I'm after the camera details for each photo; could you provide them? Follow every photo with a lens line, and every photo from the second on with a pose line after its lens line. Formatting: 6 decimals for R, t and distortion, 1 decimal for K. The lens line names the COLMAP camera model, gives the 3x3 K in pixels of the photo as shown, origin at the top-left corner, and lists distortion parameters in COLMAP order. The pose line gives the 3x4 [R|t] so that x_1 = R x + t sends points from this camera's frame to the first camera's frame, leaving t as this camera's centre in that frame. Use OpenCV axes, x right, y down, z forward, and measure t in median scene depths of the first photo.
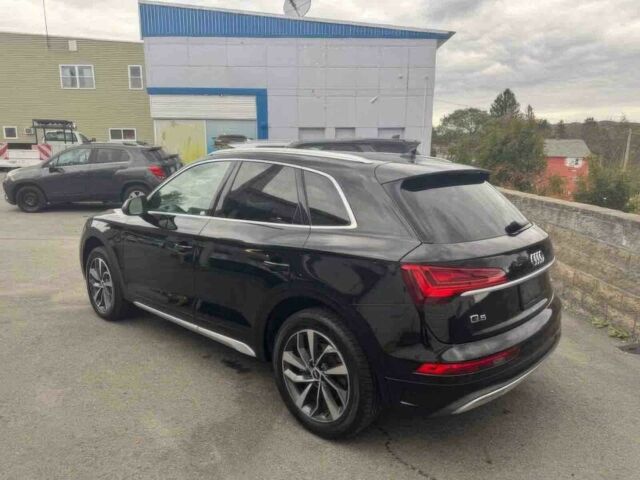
lens RADIAL K [[441.9, 0, 321.9], [0, 441.9, 245.2], [0, 0, 1]] dist [0.029786, -0.021645]
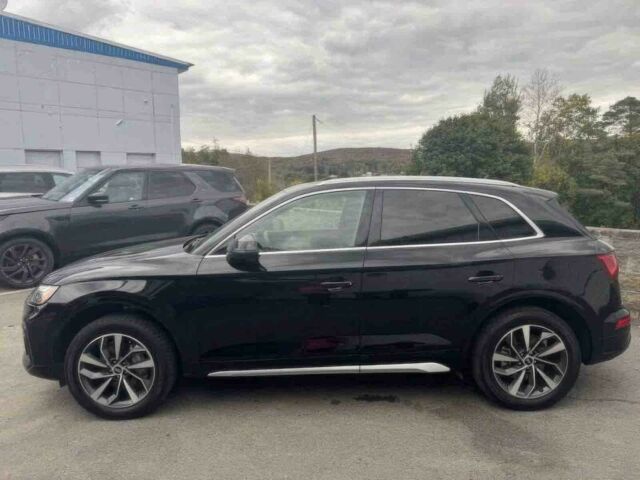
lens RADIAL K [[441.9, 0, 317.0], [0, 441.9, 237.4], [0, 0, 1]] dist [0.029786, -0.021645]
pose [[0.748500, -0.098122, 0.655835, -0.276944], [0.145775, 0.989147, -0.018382, -0.023572], [-0.646914, 0.109363, 0.754680, 0.096675]]
